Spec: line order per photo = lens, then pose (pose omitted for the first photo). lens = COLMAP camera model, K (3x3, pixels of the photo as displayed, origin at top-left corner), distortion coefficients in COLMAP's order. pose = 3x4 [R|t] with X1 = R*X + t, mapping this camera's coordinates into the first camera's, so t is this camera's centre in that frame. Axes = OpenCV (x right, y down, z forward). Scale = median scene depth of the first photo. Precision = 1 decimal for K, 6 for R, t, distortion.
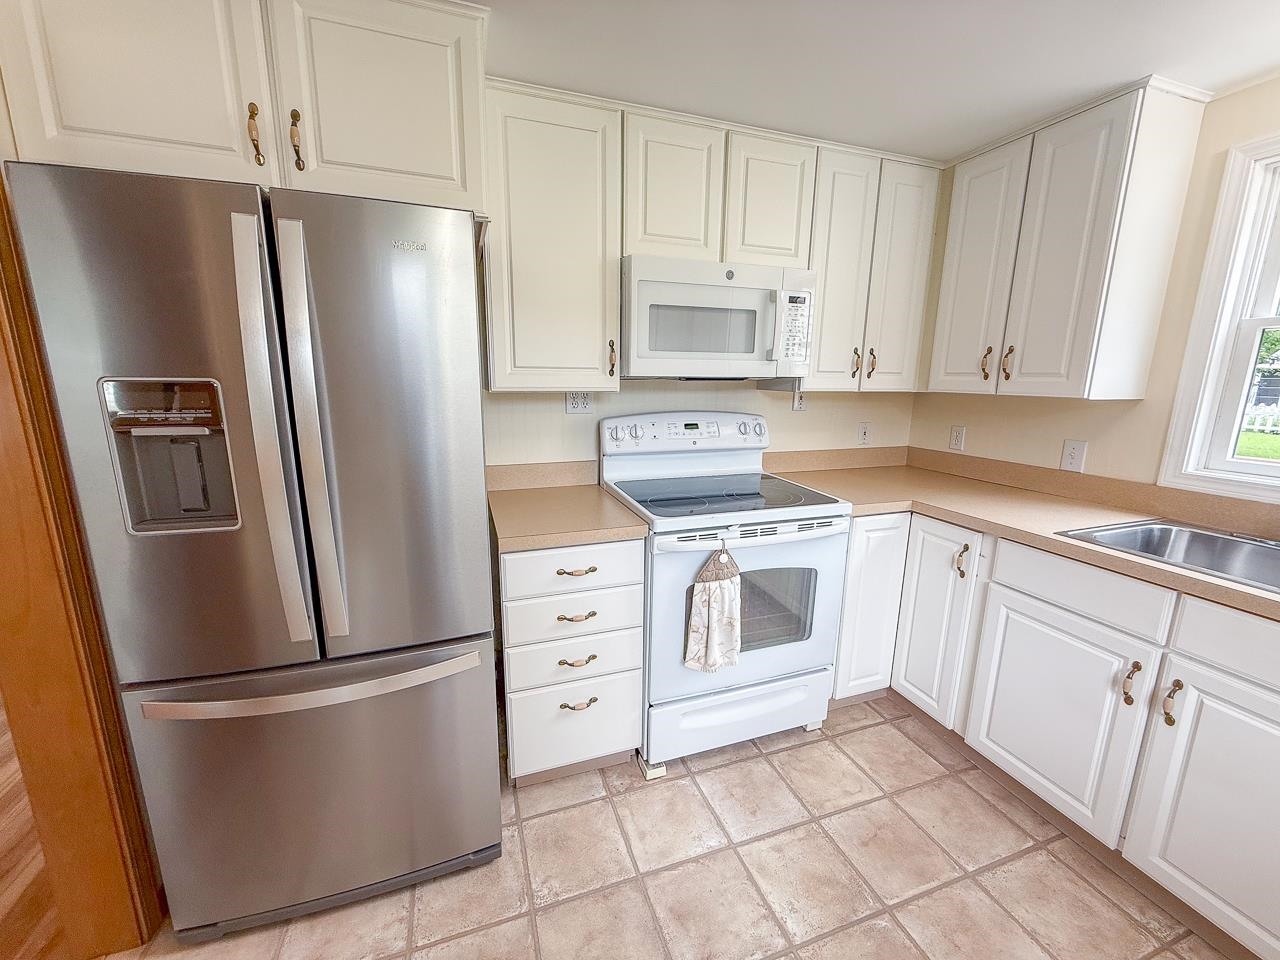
lens RADIAL K [[508.9, 0, 637.6], [0, 508.9, 479.7], [0, 0, 1]] dist [-0.000786, 0.000219]
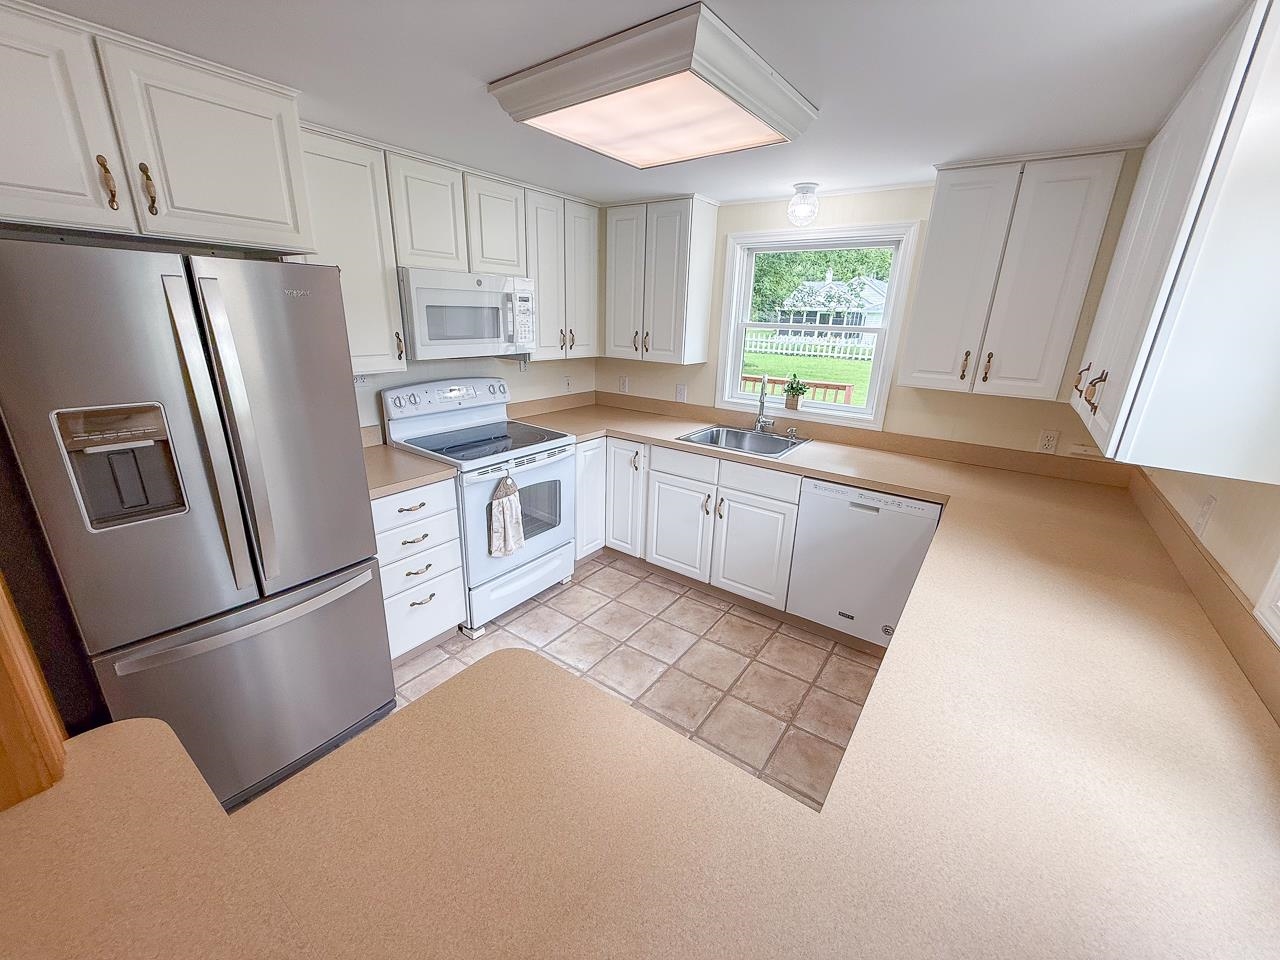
lens RADIAL K [[508.9, 0, 635.8], [0, 508.9, 478.9], [0, 0, 1]] dist [-0.000786, 0.000219]
pose [[0.821574, -0.164886, 0.545736, -0.325670], [0.093837, 0.983317, 0.155828, -0.052530], [-0.562326, -0.076814, 0.823340, -0.443847]]
